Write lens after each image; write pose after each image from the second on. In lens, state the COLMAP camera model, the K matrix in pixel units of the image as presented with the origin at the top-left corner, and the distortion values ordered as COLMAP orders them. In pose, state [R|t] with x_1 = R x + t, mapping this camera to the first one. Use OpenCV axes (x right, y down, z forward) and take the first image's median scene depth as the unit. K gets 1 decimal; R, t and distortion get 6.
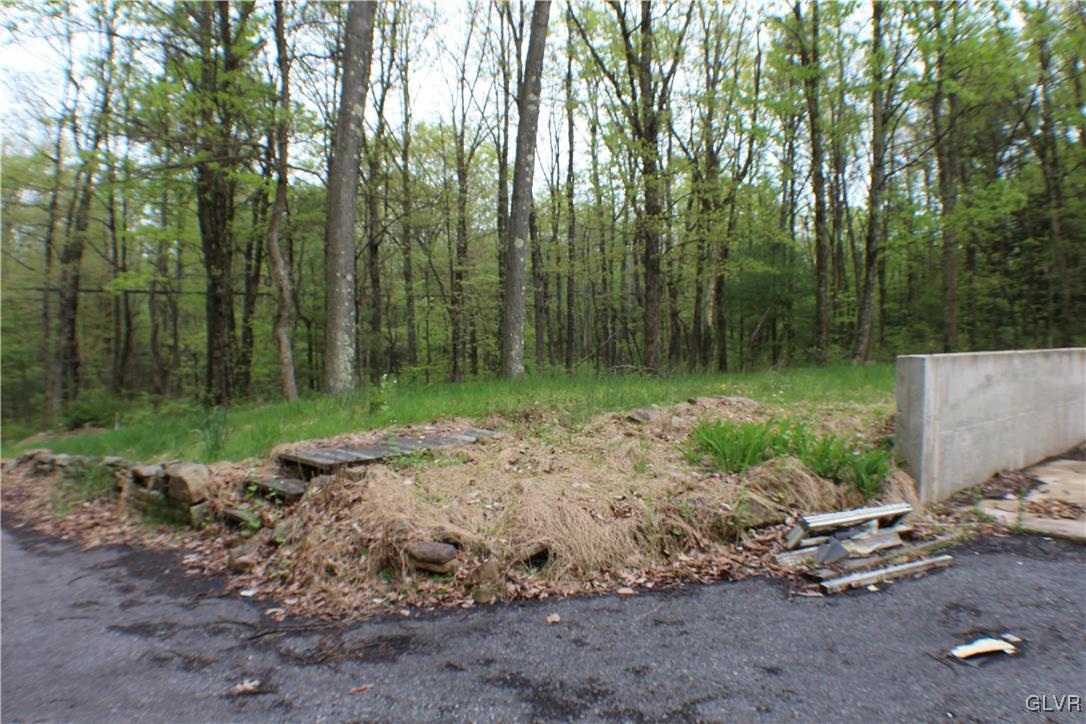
lens RADIAL K [[855.5, 0, 545.7], [0, 855.5, 358.7], [0, 0, 1]] dist [-0.207560, 0.073790]
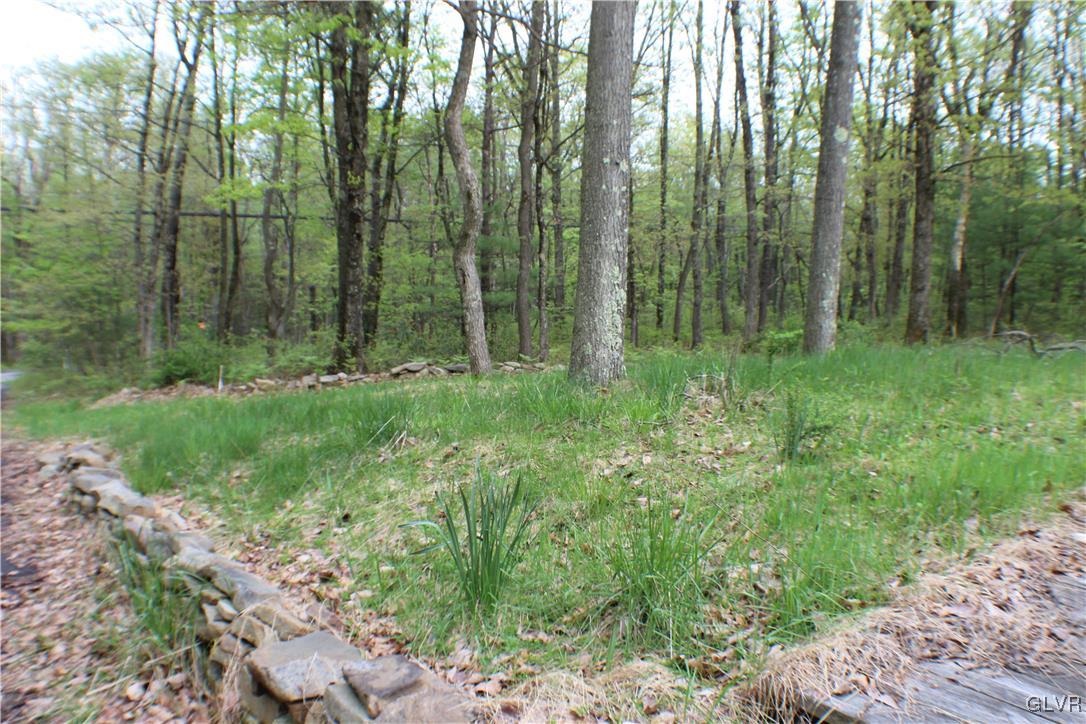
lens RADIAL K [[855.5, 0, 542.1], [0, 855.5, 363.0], [0, 0, 1]] dist [-0.207560, 0.073790]
pose [[0.992183, 0.033248, -0.120282, -0.101910], [-0.023702, 0.996517, 0.079945, -0.003857], [0.122521, -0.076469, 0.989516, 0.198416]]
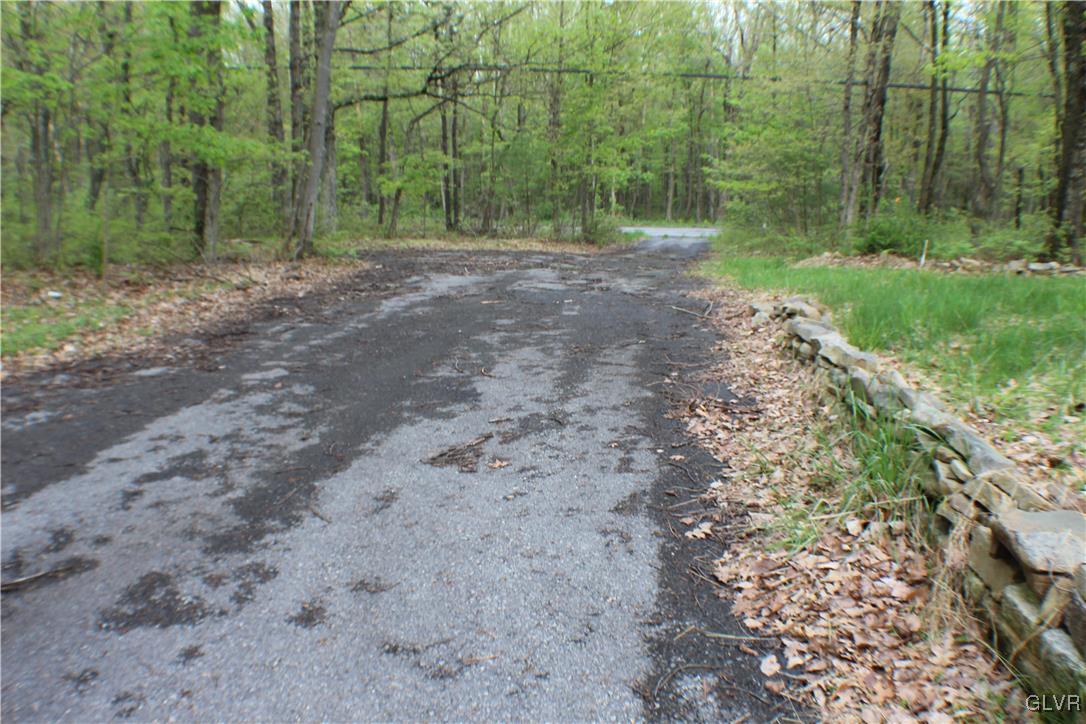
lens RADIAL K [[855.5, 0, 541.3], [0, 855.5, 361.0], [0, 0, 1]] dist [-0.207560, 0.073790]
pose [[0.612555, 0.219286, -0.759401, -0.112602], [-0.037372, 0.967707, 0.249292, 0.000368], [0.789544, -0.124325, 0.600969, 0.190529]]
